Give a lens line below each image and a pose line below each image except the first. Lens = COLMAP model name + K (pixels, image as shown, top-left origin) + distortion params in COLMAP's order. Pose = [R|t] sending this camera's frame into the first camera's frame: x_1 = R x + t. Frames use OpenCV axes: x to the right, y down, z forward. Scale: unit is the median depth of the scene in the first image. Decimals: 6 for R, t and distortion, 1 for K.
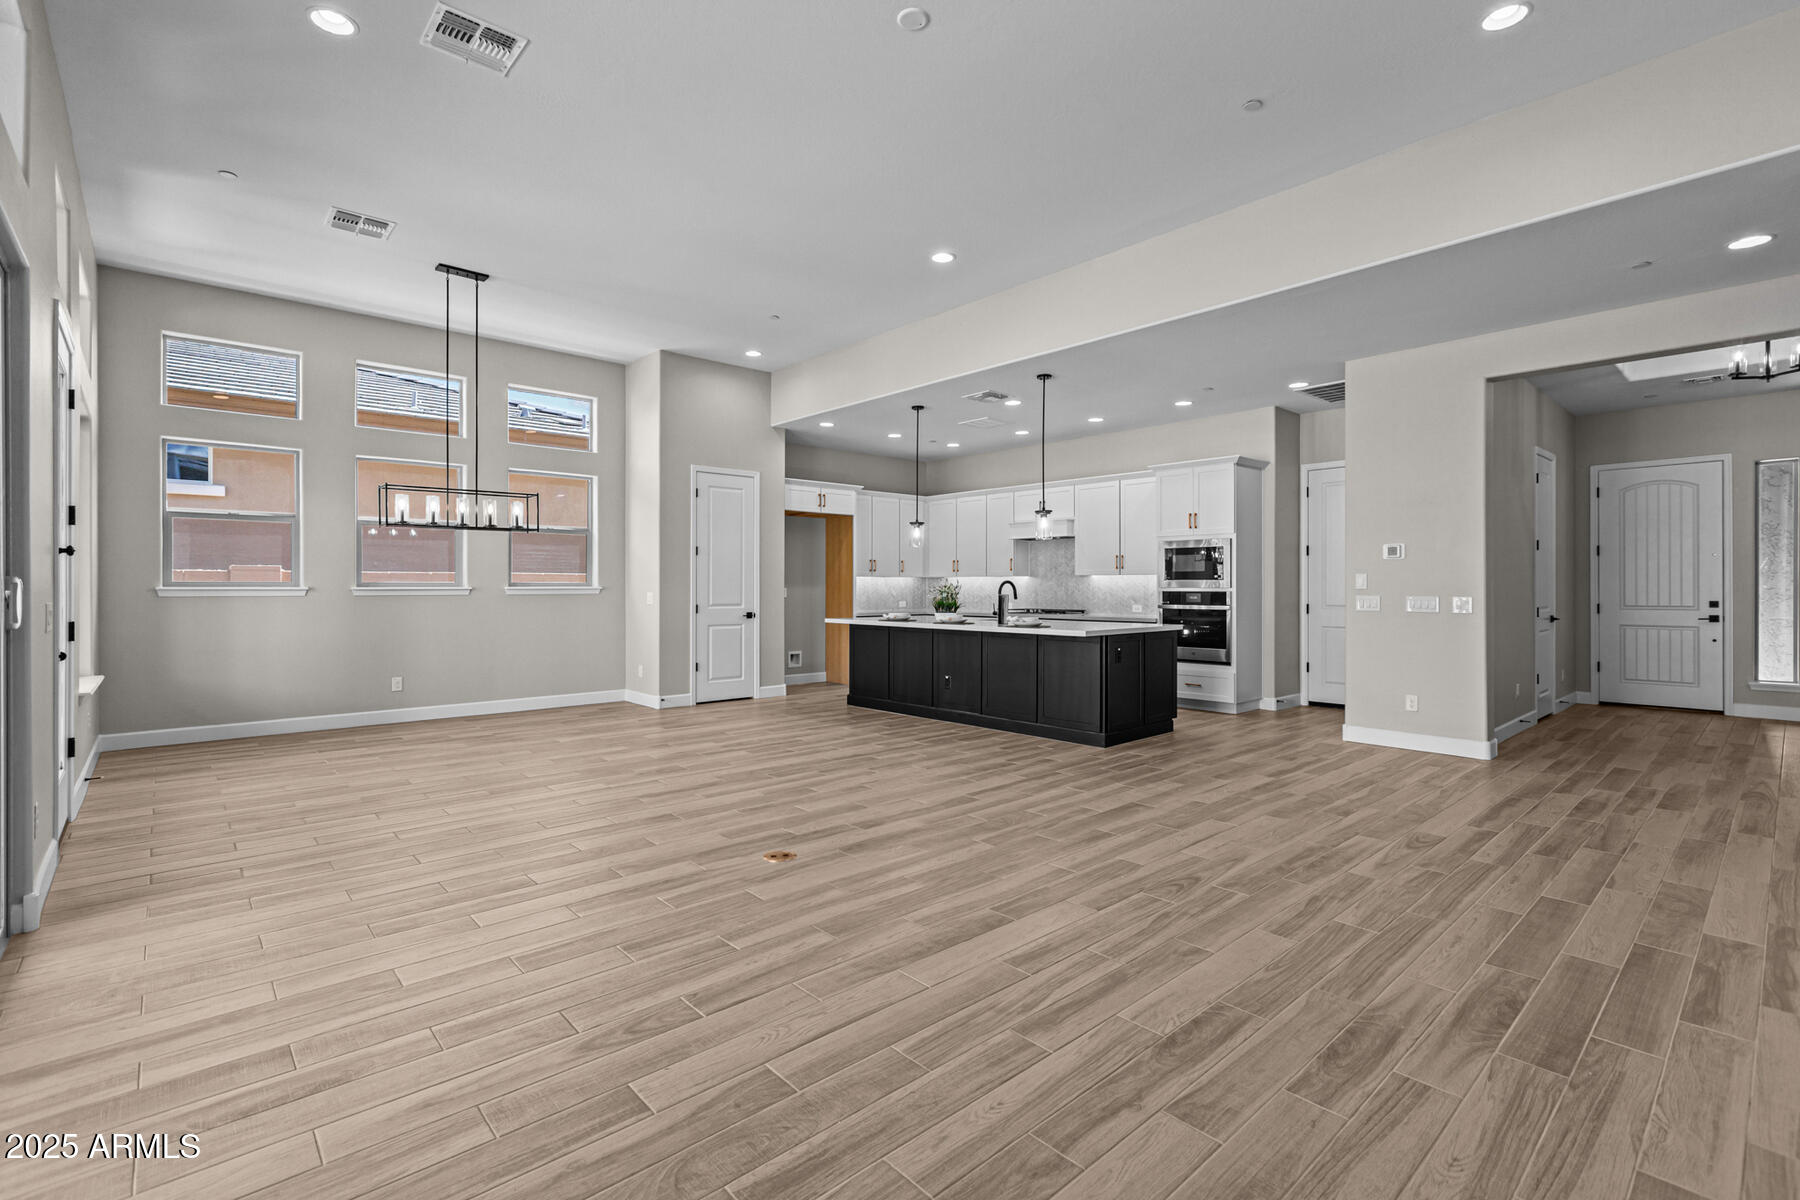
lens RADIAL K [[808.1, 0, 882.6], [0, 808.1, 588.8], [0, 0, 1]] dist [-0.001540, -0.000069]
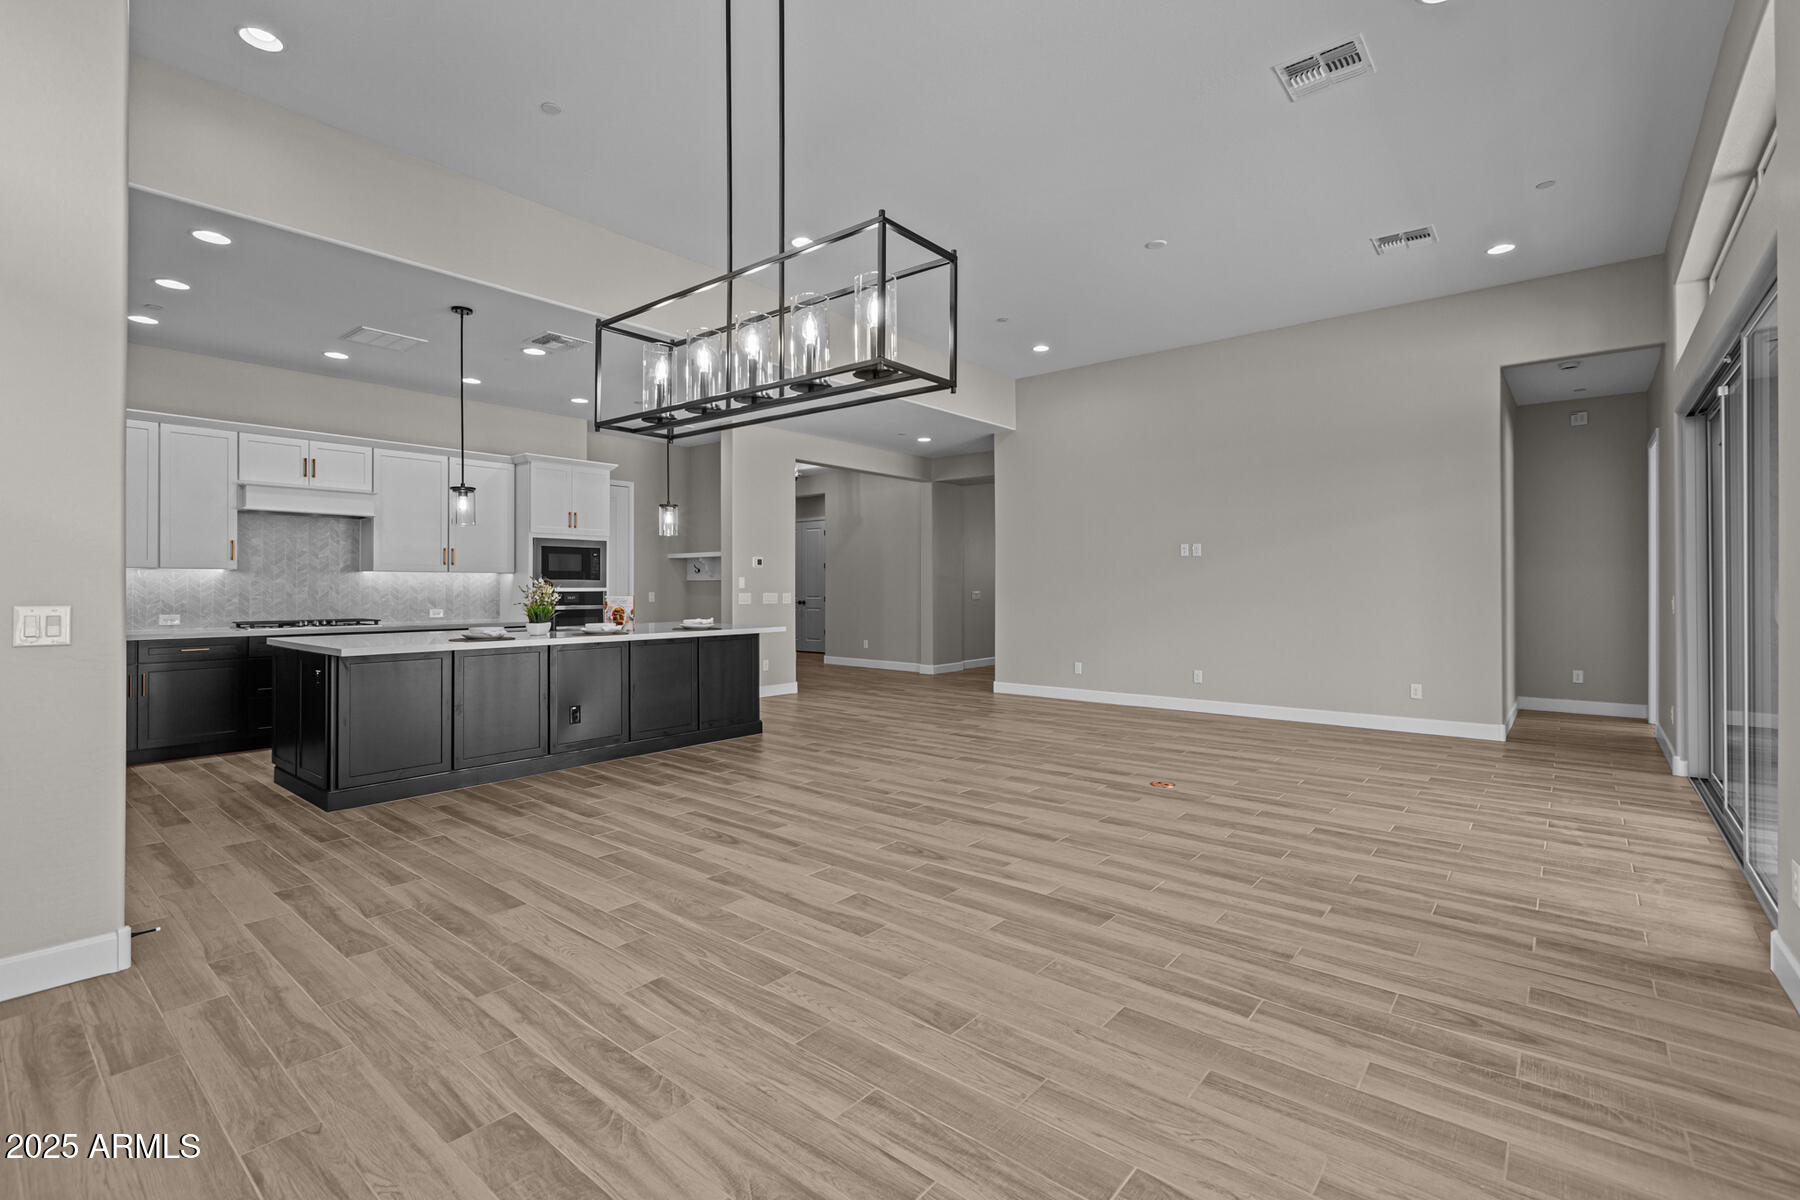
lens RADIAL K [[808.1, 0, 889.1], [0, 808.1, 587.7], [0, 0, 1]] dist [-0.001540, -0.000069]
pose [[-0.145295, -0.001393, 0.989387, -0.635710], [0.001711, 0.999997, 0.001659, -0.002242], [-0.989387, 0.001933, -0.145292, 0.743597]]
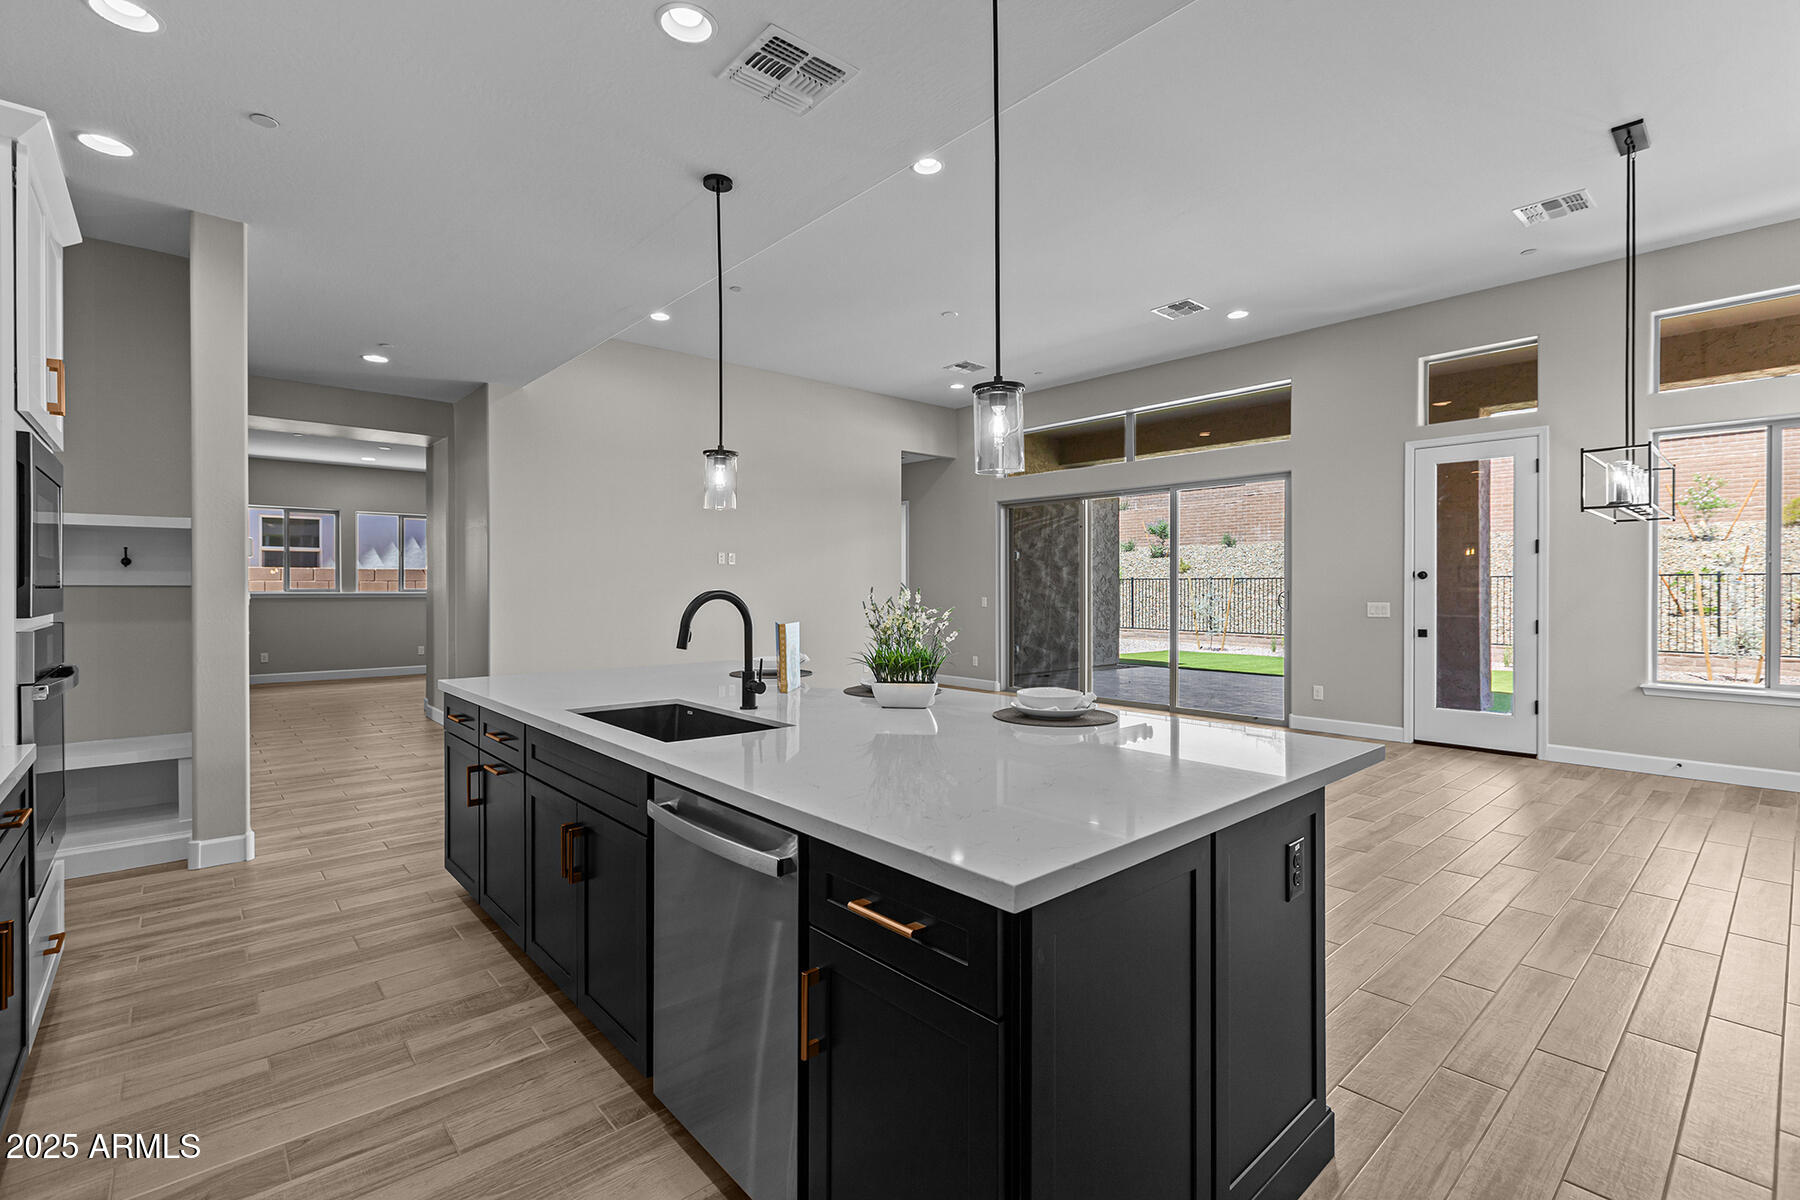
lens RADIAL K [[808.1, 0, 881.6], [0, 808.1, 590.9], [0, 0, 1]] dist [-0.001540, -0.000069]
pose [[-0.999970, 0.000470, 0.007735, 0.081190], [0.000515, 0.999983, 0.005752, -0.010768], [-0.007732, 0.005756, -0.999954, 1.263474]]
